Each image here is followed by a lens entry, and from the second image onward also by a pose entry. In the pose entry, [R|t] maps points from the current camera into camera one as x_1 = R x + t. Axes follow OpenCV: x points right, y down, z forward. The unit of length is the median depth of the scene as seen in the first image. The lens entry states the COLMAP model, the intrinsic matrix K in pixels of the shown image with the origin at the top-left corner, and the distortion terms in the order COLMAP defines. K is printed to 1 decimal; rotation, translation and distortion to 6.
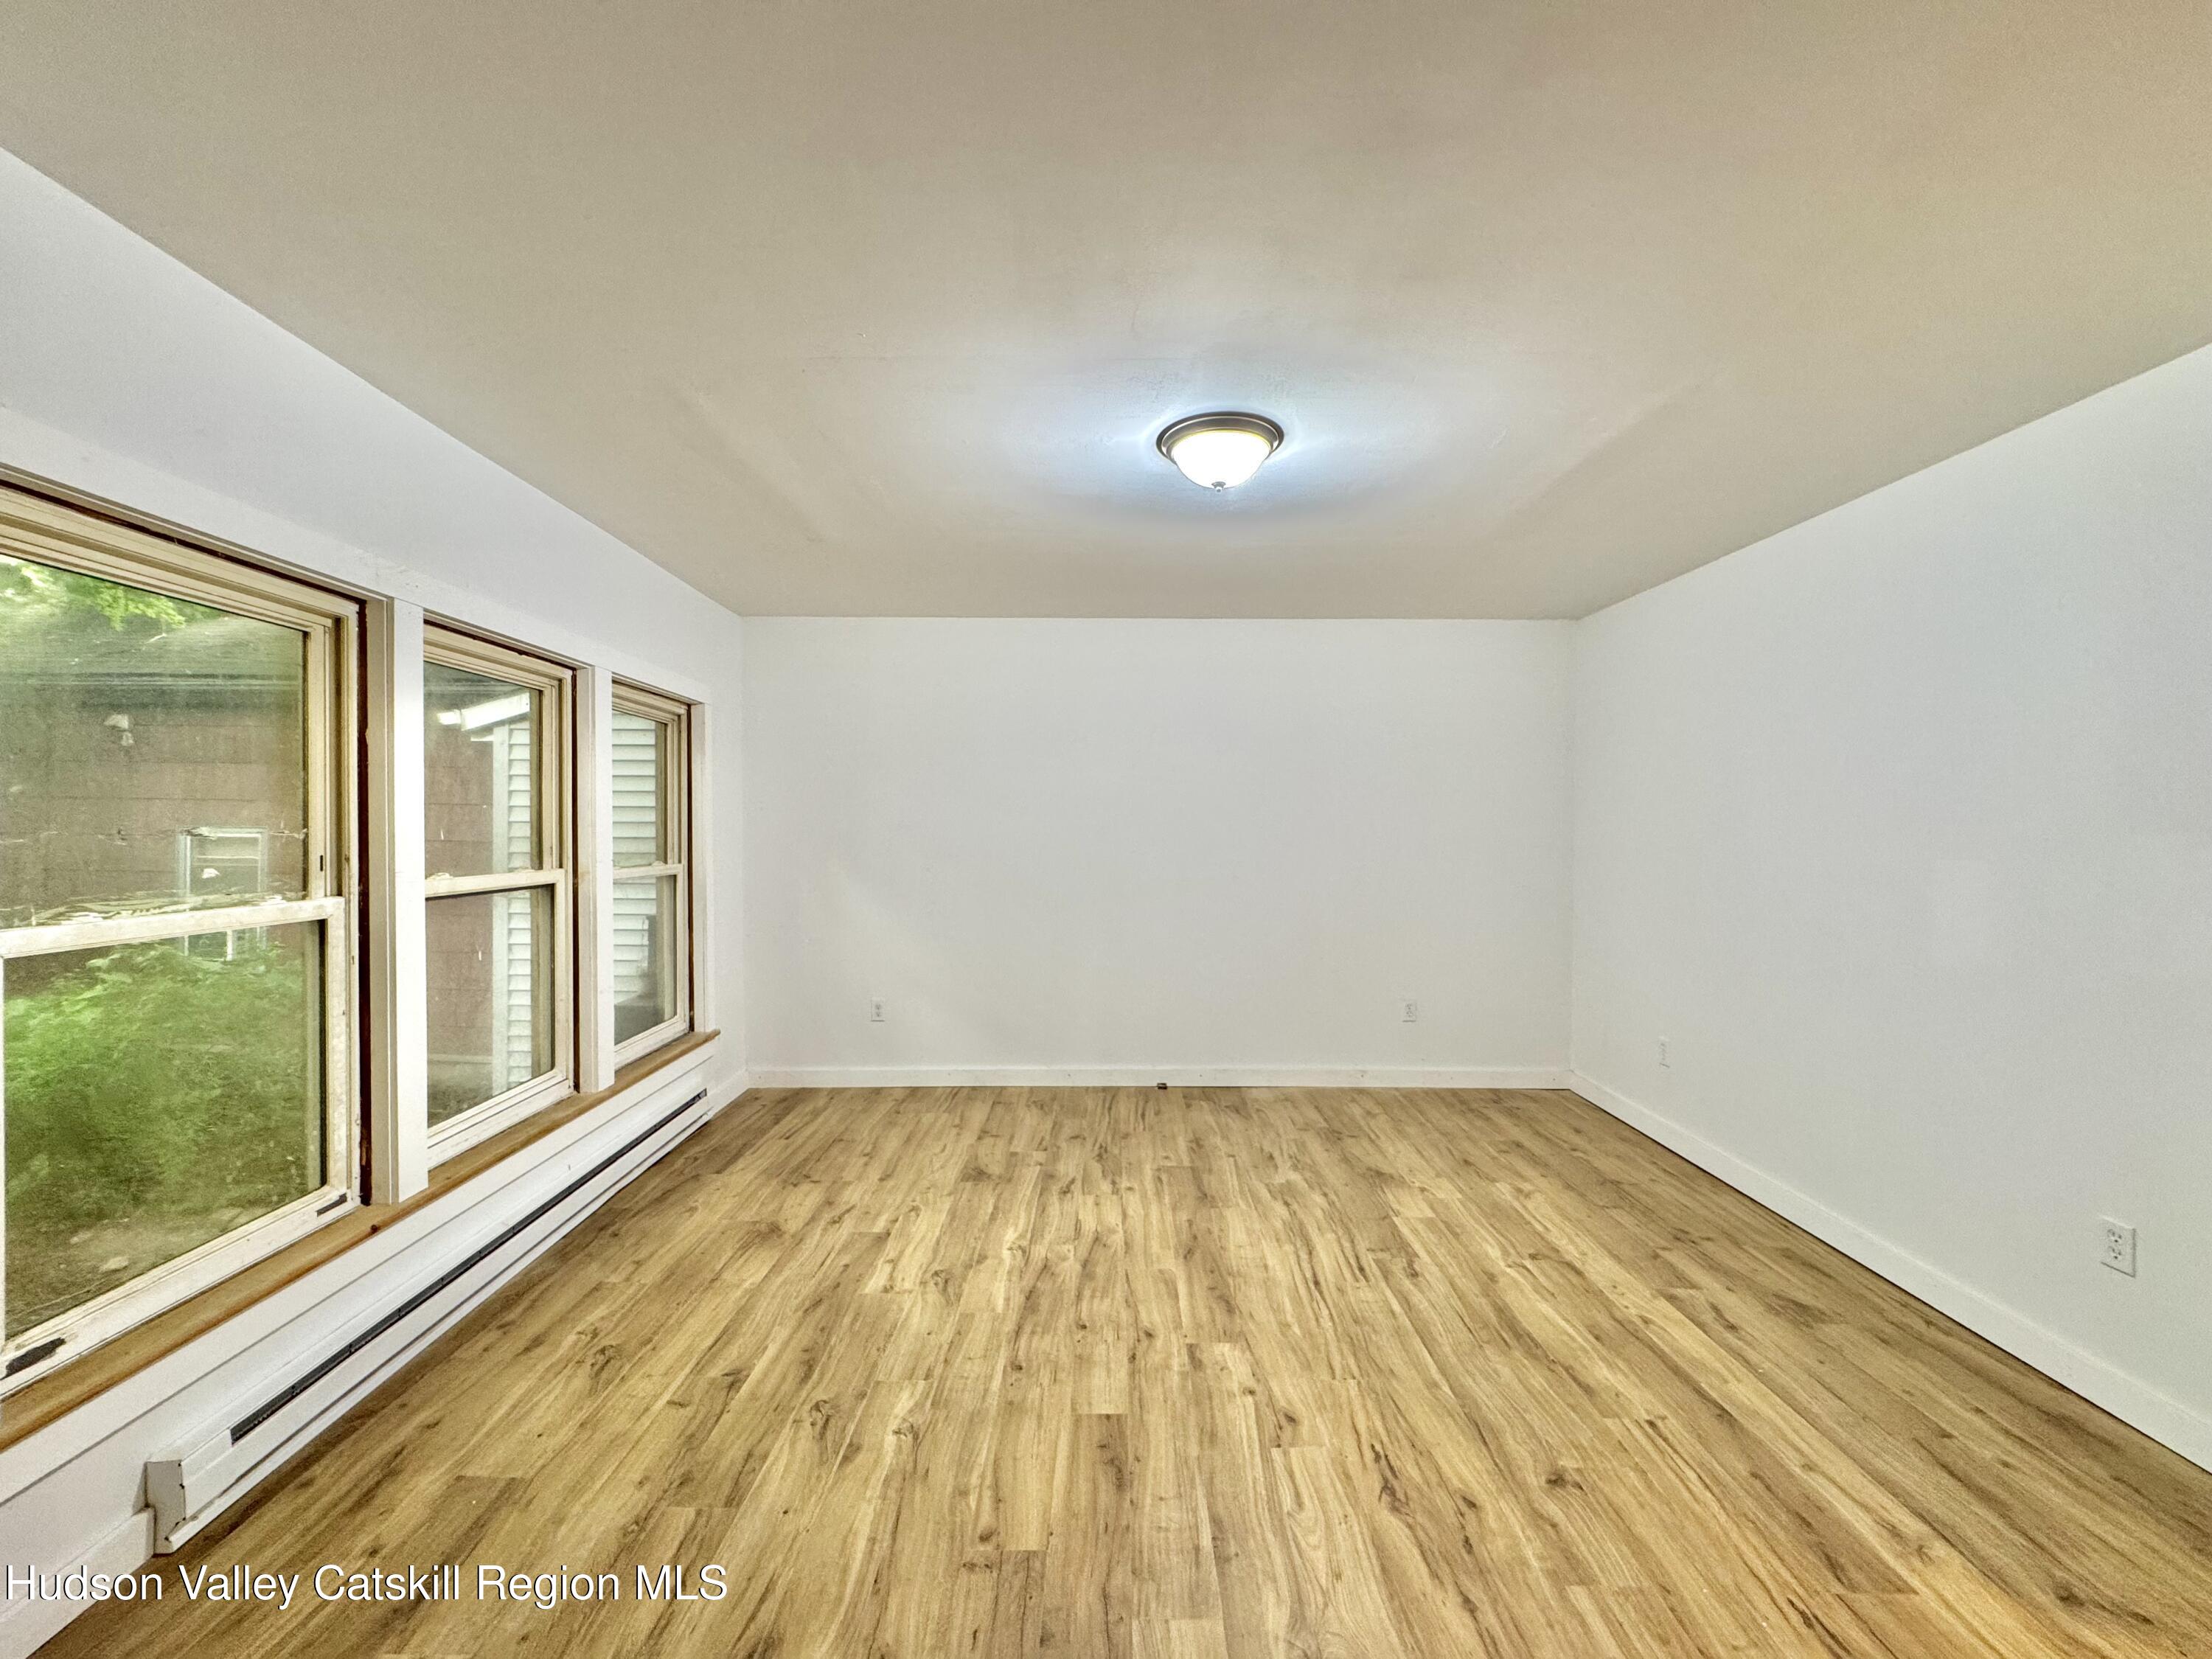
lens RADIAL K [[877.7, 0, 1106.0], [0, 877.7, 829.5], [0, 0, 1]] dist [-0.002672, 0.000455]
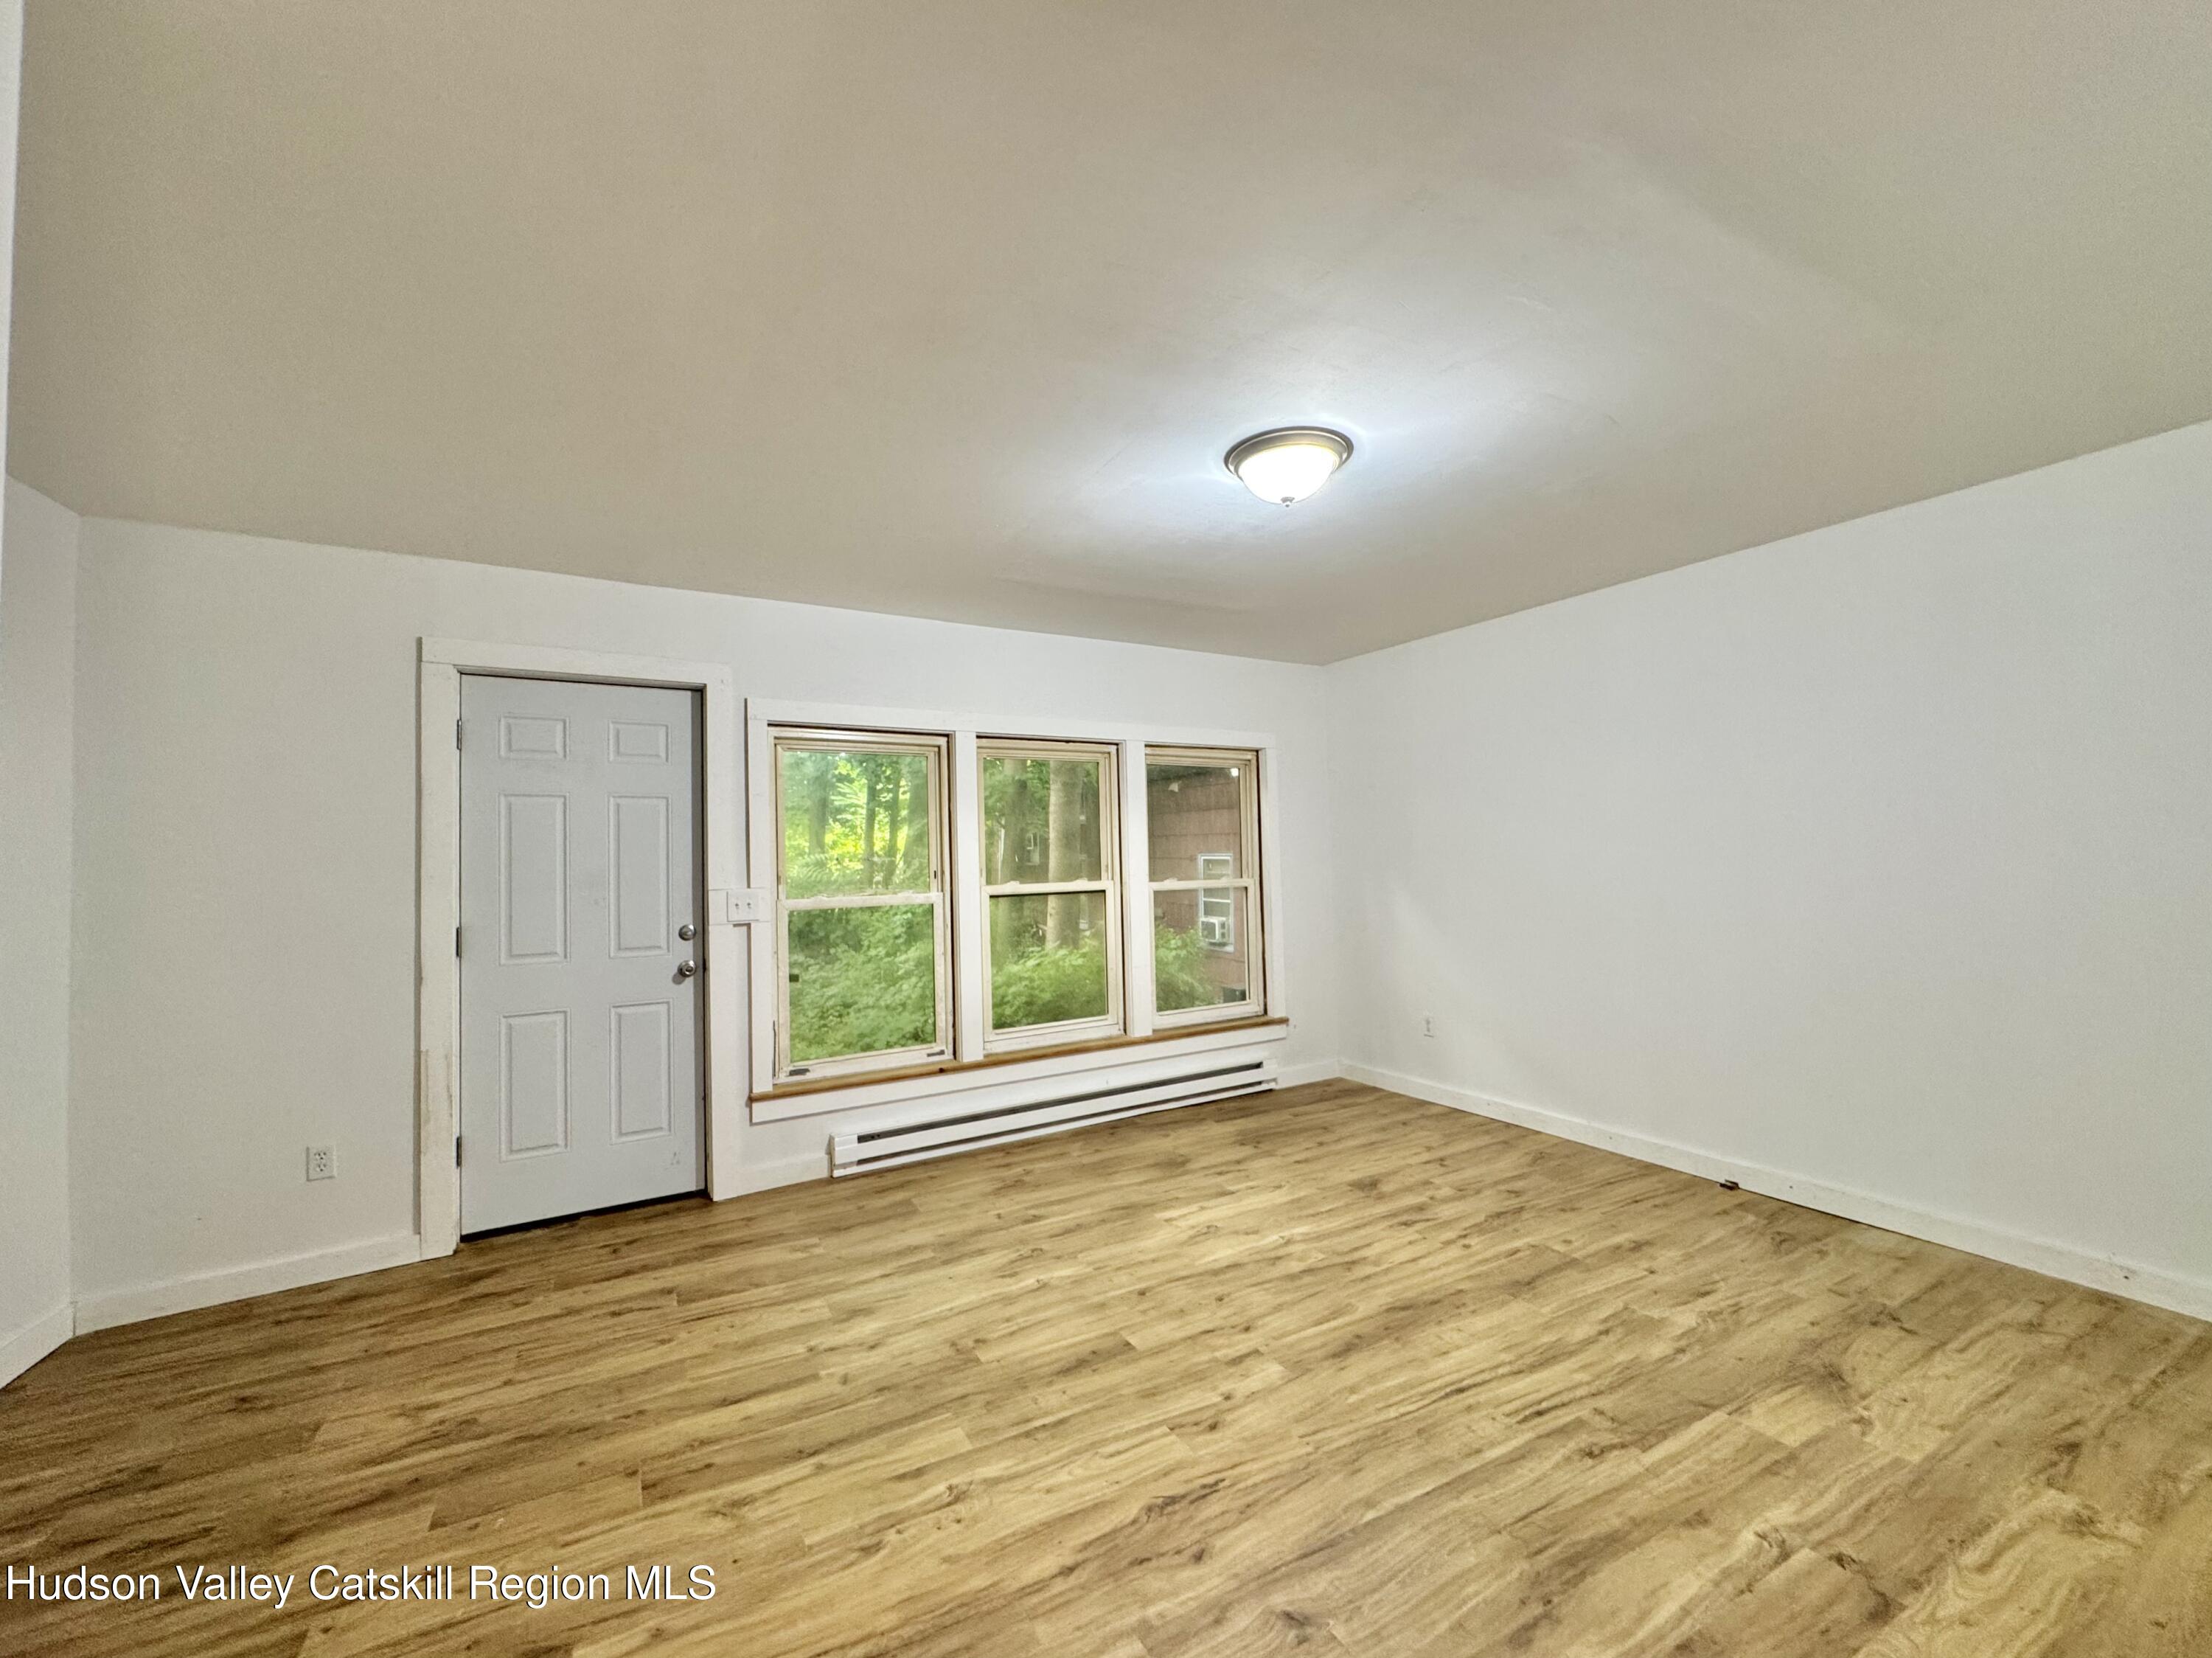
lens RADIAL K [[901.4, 0, 1106.0], [0, 901.4, 829.0], [0, 0, 1]] dist [0.001092, 0.000324]
pose [[0.487976, -0.039158, -0.871978, 0.767869], [0.023059, 0.999223, -0.031968, 0.007291], [0.872553, -0.004507, 0.488500, 0.269939]]
